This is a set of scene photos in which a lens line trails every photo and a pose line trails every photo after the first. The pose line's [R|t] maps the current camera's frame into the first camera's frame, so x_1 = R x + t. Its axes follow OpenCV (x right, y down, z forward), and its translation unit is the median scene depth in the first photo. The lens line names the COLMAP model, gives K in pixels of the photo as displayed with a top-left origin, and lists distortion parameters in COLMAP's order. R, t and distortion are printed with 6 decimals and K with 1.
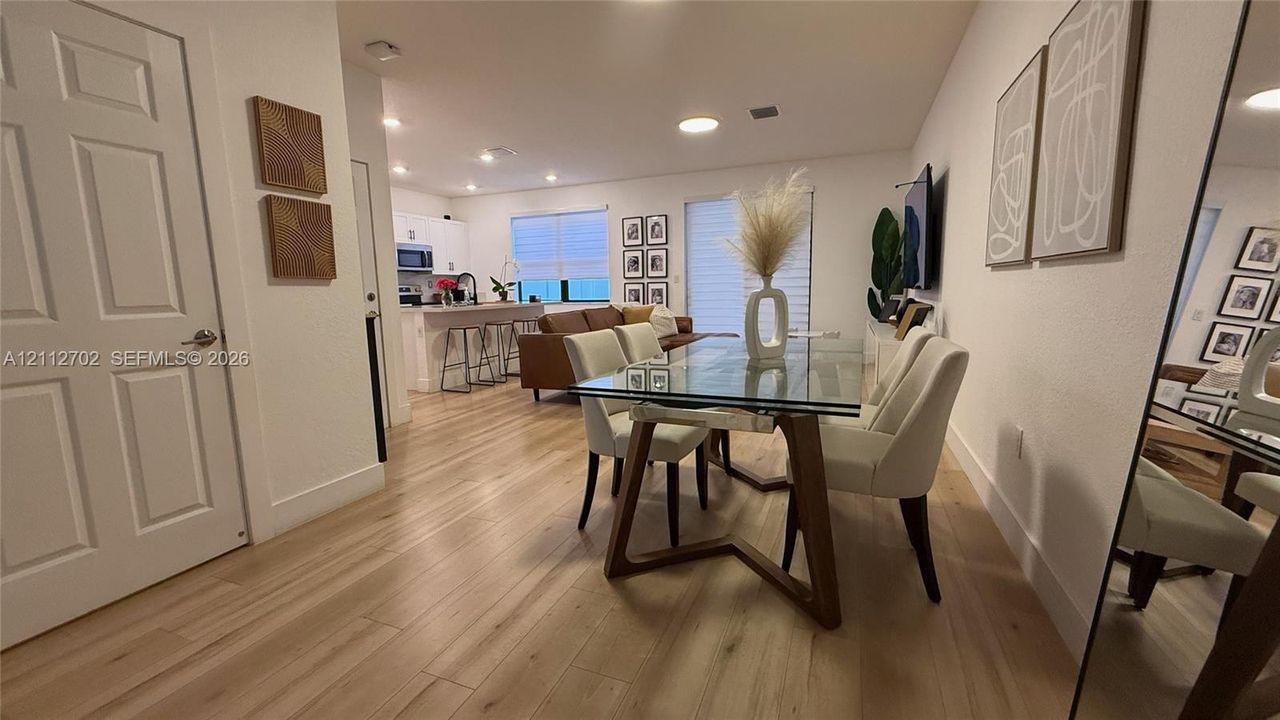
lens RADIAL K [[514.3, 0, 645.7], [0, 514.3, 359.8], [0, 0, 1]] dist [-0.001042, -0.000071]
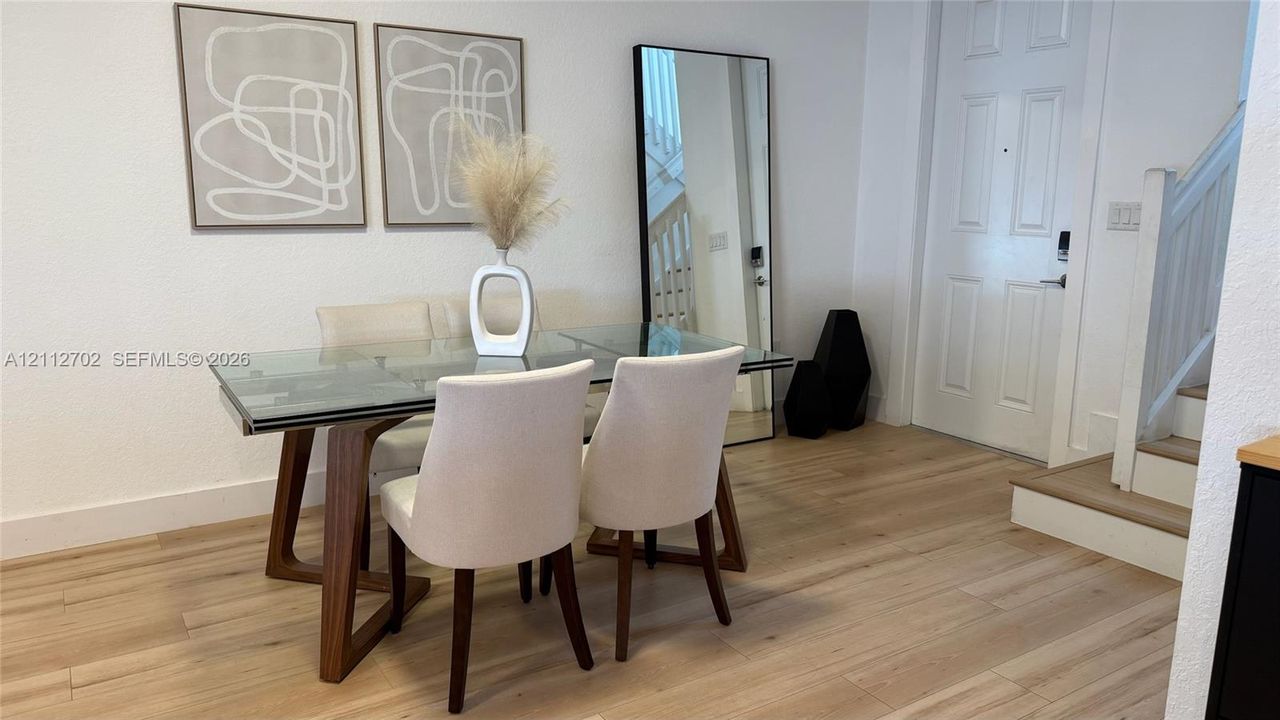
lens RADIAL K [[941.9, 0, 636.0], [0, 941.9, 357.2], [0, 0, 1]] dist [0.007004, -0.000137]
pose [[-0.826565, -0.103415, 0.553259, -0.815198], [0.085202, 0.948658, 0.304613, -0.471364], [-0.556355, 0.298921, -0.775316, 2.325018]]
